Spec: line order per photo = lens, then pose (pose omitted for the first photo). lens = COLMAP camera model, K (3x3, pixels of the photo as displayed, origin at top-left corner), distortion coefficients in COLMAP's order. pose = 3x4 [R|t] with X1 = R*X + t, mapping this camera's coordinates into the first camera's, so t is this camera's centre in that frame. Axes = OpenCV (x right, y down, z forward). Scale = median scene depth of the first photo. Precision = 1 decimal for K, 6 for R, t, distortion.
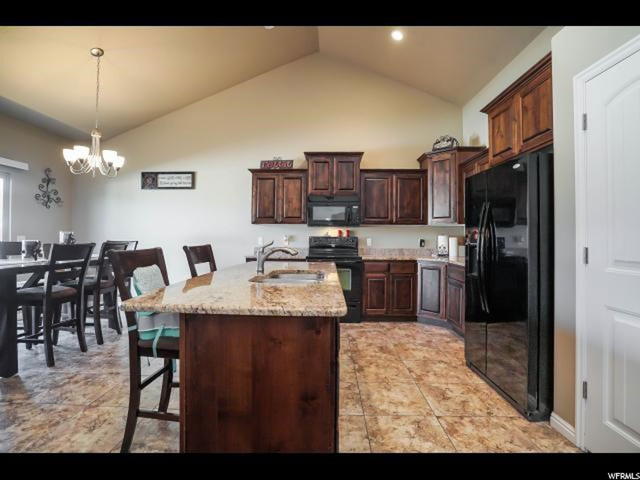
lens RADIAL K [[310.5, 0, 319.2], [0, 310.5, 232.6], [0, 0, 1]] dist [-0.052989, 0.020176]
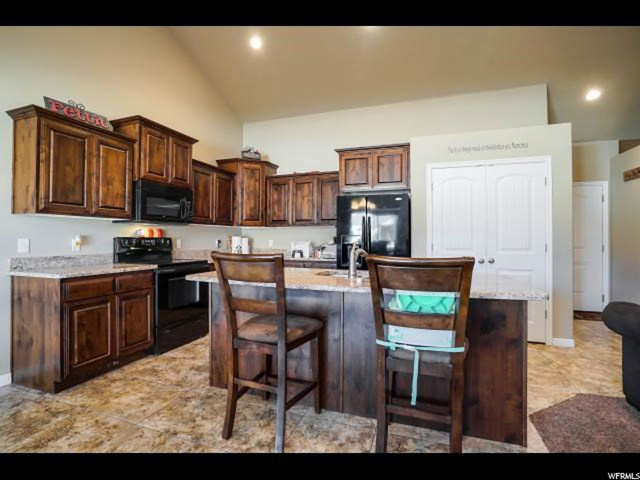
lens RADIAL K [[310.5, 0, 319.2], [0, 310.5, 232.6], [0, 0, 1]] dist [-0.052989, 0.020176]
pose [[0.303301, 0.014459, 0.952785, -0.568932], [-0.014154, 0.999843, -0.010667, 0.004057], [-0.952790, -0.010251, 0.303458, 0.404700]]
